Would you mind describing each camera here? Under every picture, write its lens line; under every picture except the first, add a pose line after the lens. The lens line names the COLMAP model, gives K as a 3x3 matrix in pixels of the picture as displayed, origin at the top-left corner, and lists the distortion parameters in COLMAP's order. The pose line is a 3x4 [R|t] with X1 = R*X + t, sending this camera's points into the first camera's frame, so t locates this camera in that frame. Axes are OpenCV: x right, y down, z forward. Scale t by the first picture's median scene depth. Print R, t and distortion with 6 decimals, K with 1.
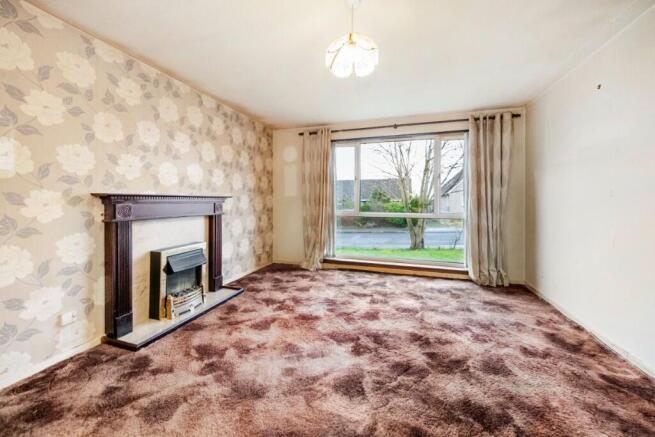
lens RADIAL K [[243.5, 0, 329.1], [0, 243.5, 203.1], [0, 0, 1]] dist [0.000477, 0.000048]
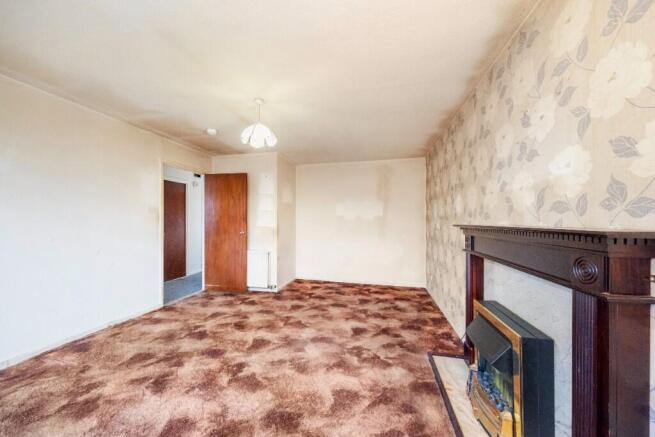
lens RADIAL K [[228.5, 0, 327.5], [0, 228.5, 218.5], [0, 0, 1]] dist [0.000154, 0.000009]
pose [[-0.997592, -0.004248, -0.069225, -0.197908], [-0.004308, 0.999990, 0.000718, -0.065899], [0.069221, 0.001014, -0.997601, 1.980973]]
